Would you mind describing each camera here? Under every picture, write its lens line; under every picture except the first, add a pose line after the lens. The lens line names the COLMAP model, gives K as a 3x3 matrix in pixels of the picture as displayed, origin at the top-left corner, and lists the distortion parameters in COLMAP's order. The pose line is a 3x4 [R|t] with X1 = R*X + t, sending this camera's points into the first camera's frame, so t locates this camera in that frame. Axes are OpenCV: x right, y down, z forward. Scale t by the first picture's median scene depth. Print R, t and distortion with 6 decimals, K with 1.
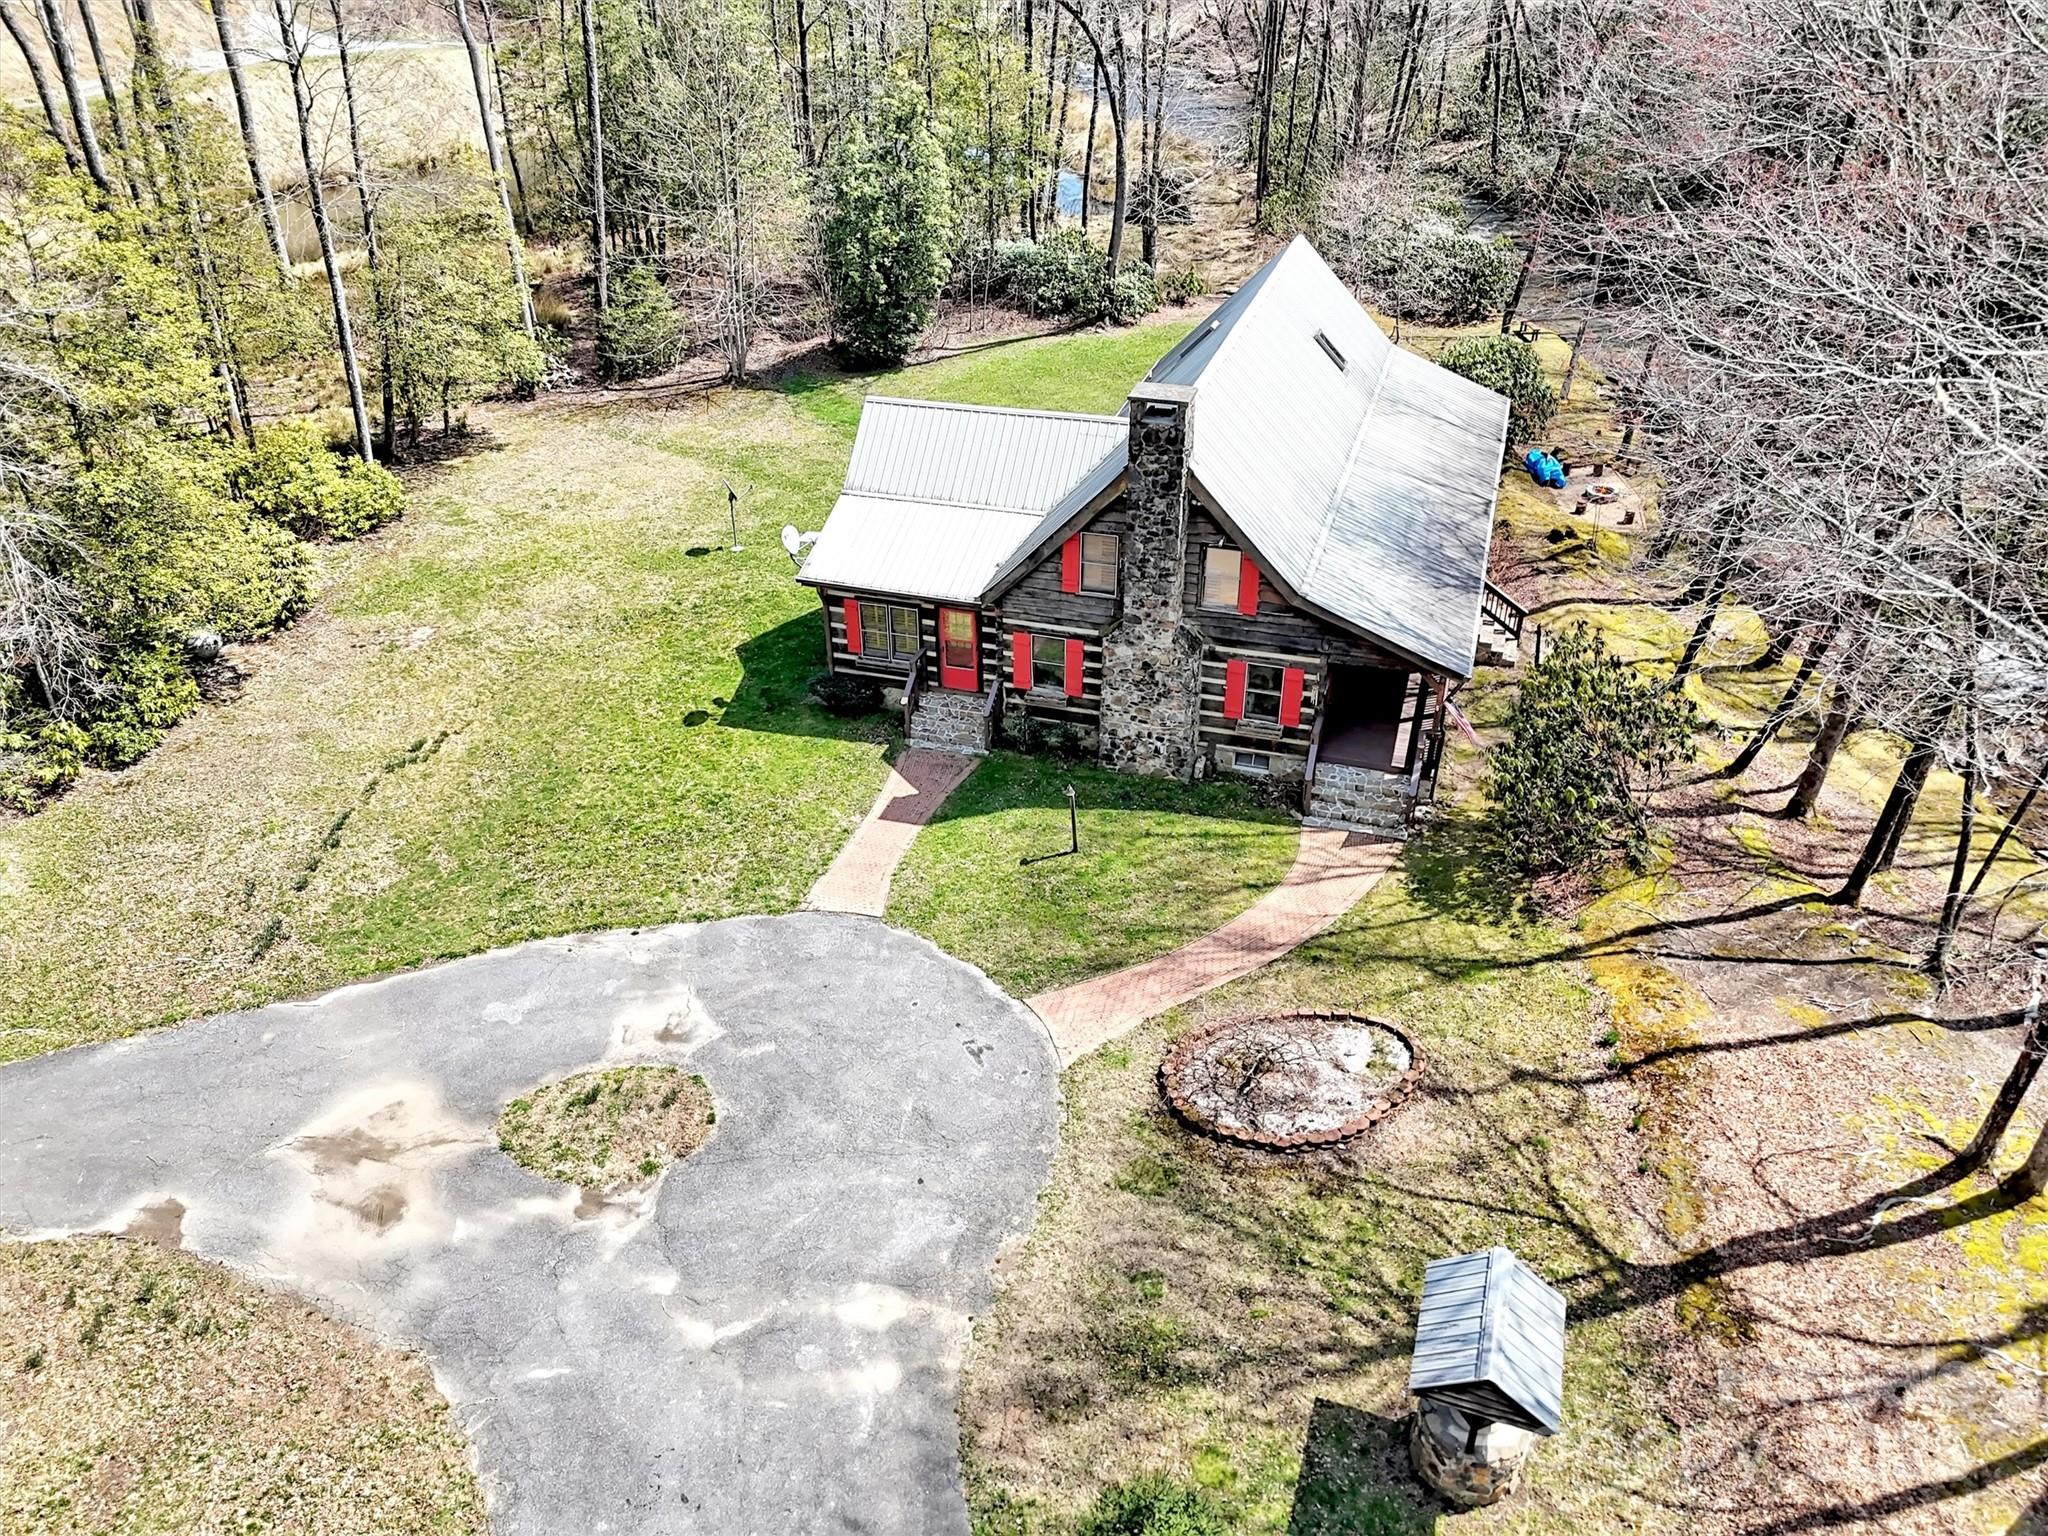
lens RADIAL K [[1511.2, 0, 1032.8], [0, 1511.2, 760.2], [0, 0, 1]] dist [0.034121, -0.018350]
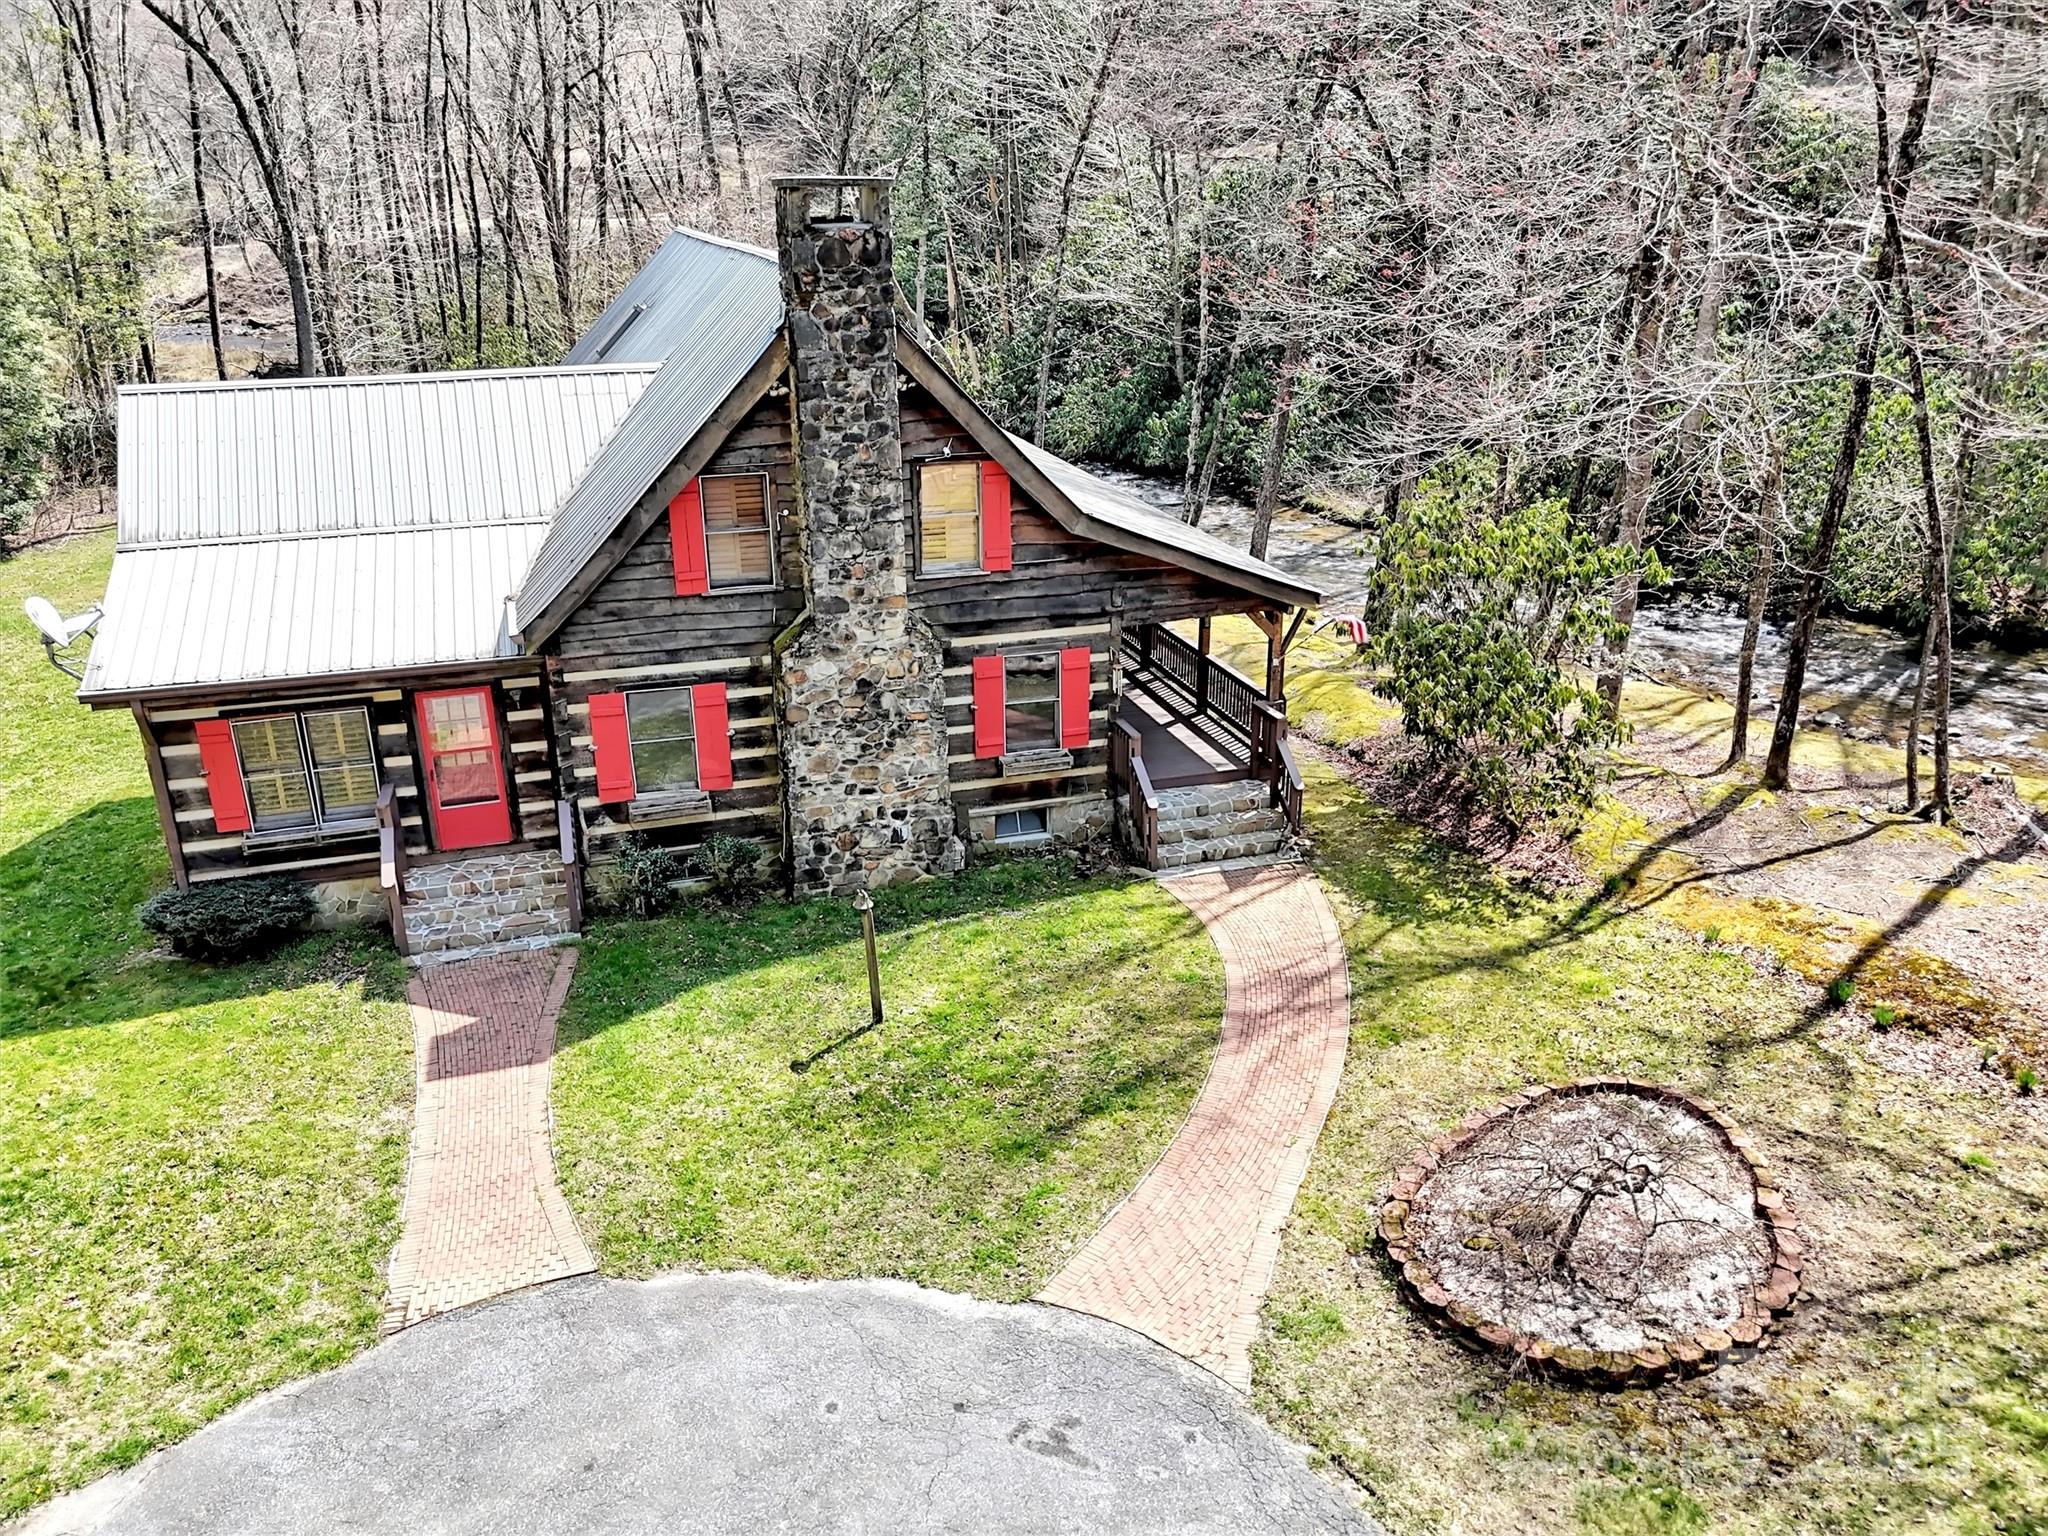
lens RADIAL K [[1511.2, 0, 1020.0], [0, 1511.2, 784.7], [0, 0, 1]] dist [0.034121, -0.018350]
pose [[0.816671, -0.204537, 0.539641, -0.191835], [0.300260, 0.949150, -0.094652, 0.044577], [-0.492841, 0.239332, 0.836557, 0.489470]]
